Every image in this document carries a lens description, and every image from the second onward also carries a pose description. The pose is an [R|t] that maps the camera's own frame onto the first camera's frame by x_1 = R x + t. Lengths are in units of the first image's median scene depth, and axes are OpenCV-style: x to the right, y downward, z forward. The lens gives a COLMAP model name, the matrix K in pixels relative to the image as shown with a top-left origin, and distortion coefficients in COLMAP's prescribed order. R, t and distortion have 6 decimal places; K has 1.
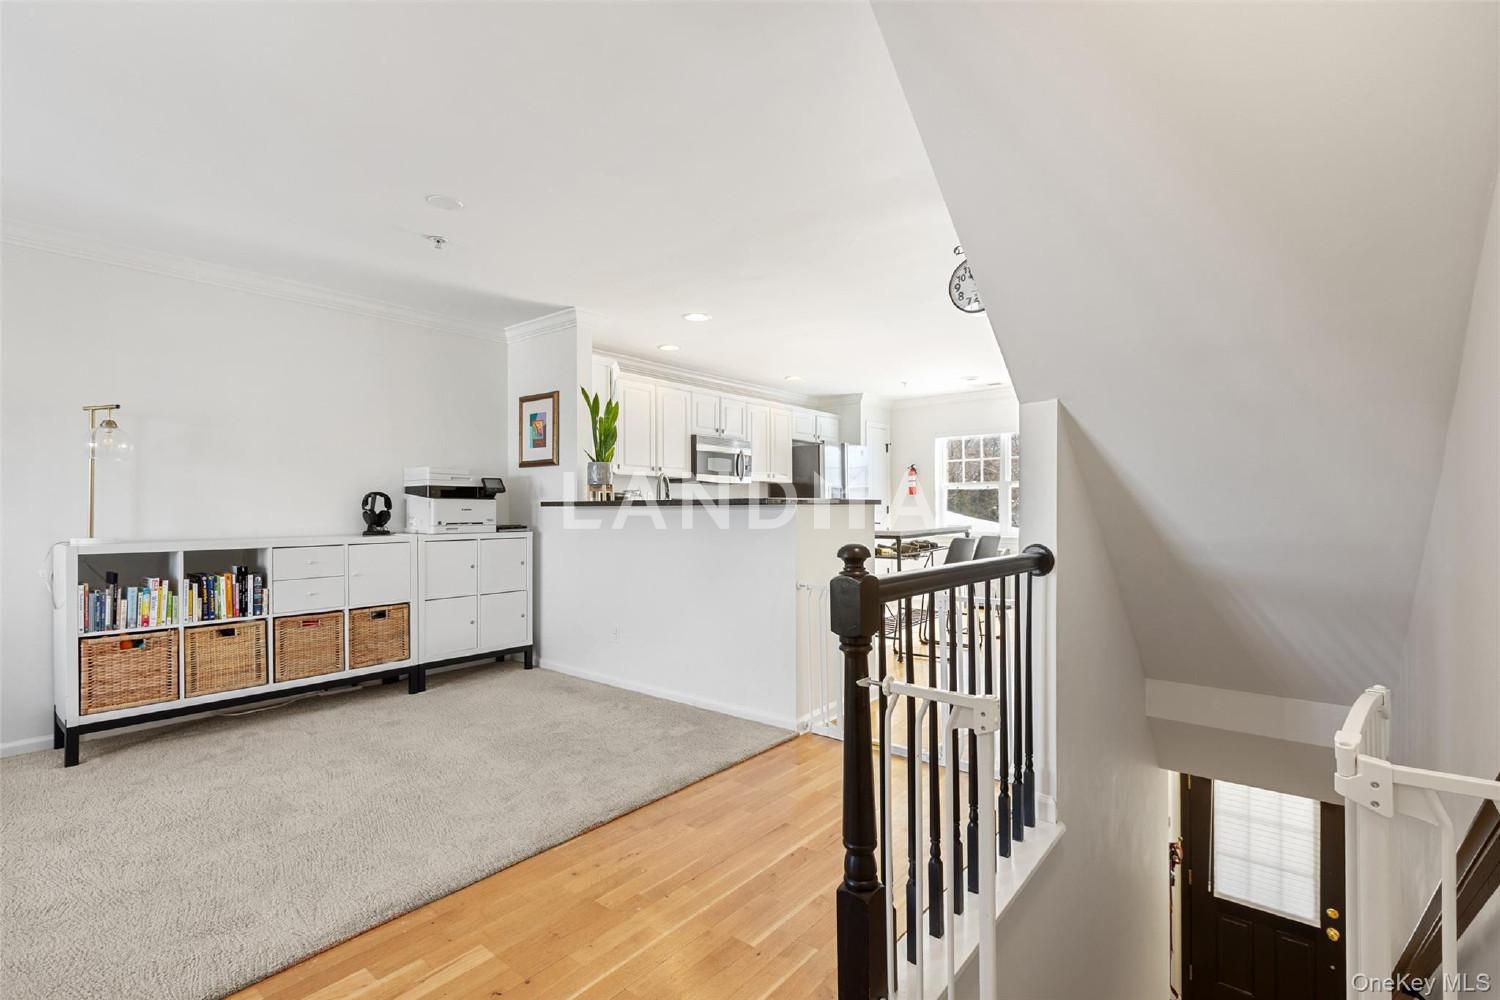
lens RADIAL K [[676.6, 0, 749.4], [0, 676.6, 514.3], [0, 0, 1]] dist [0.000153, -0.000009]
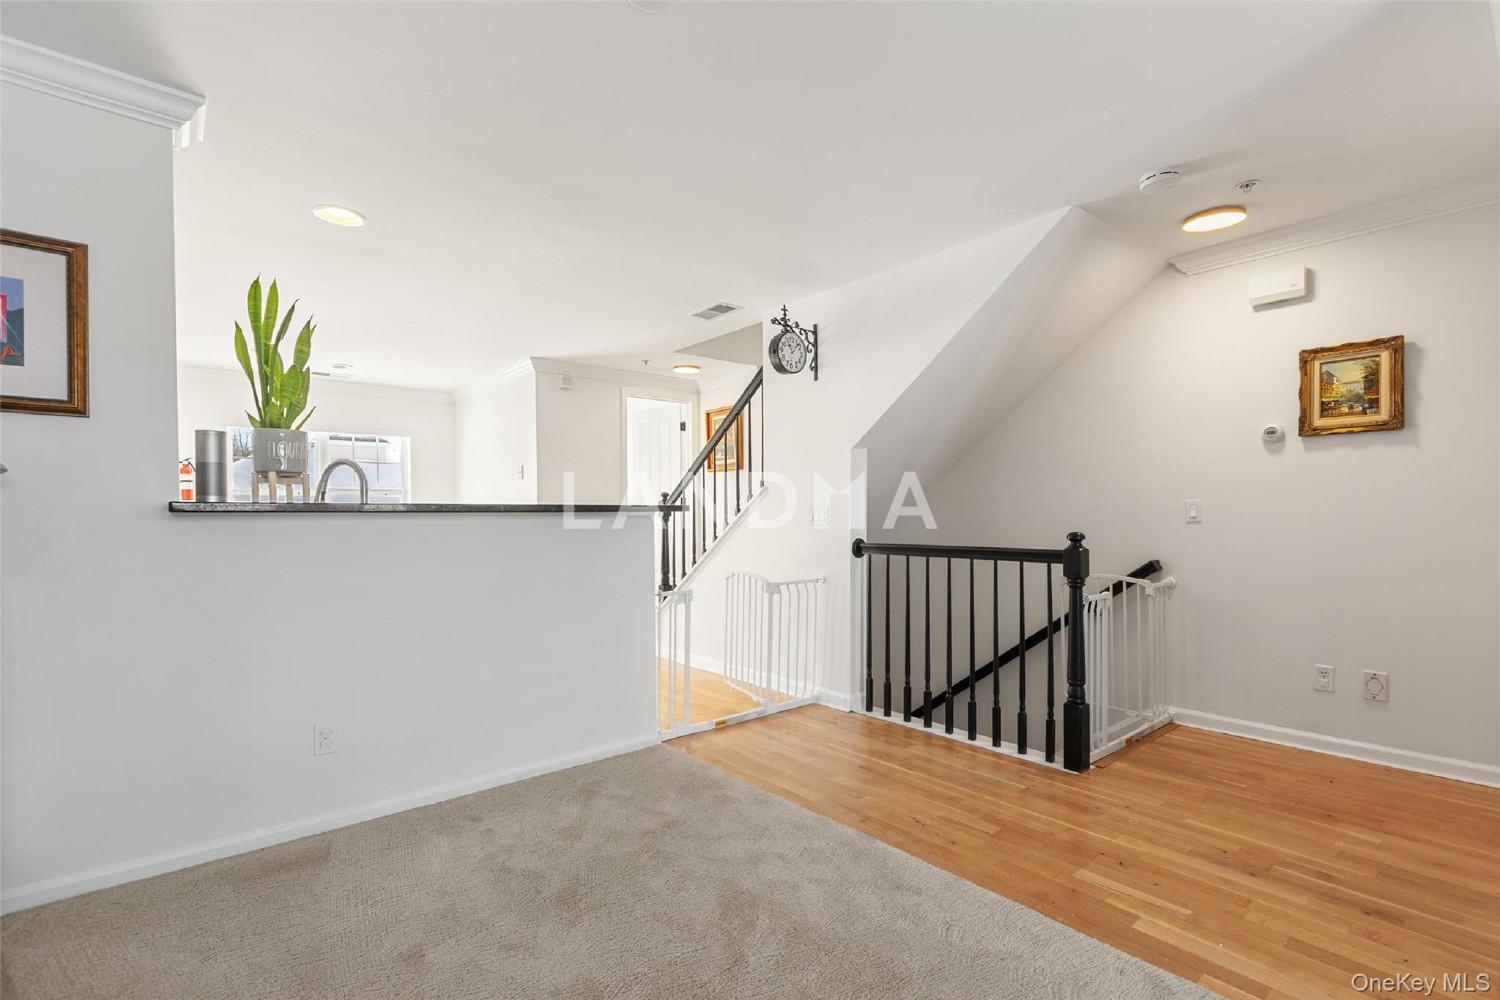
lens RADIAL K [[676.6, 0, 749.4], [0, 676.6, 514.3], [0, 0, 1]] dist [0.000153, -0.000009]
pose [[0.178611, 0.004916, 0.983908, -0.868792], [0.009866, 0.999928, -0.006787, -0.003521], [-0.983870, 0.010919, 0.178549, 0.690365]]
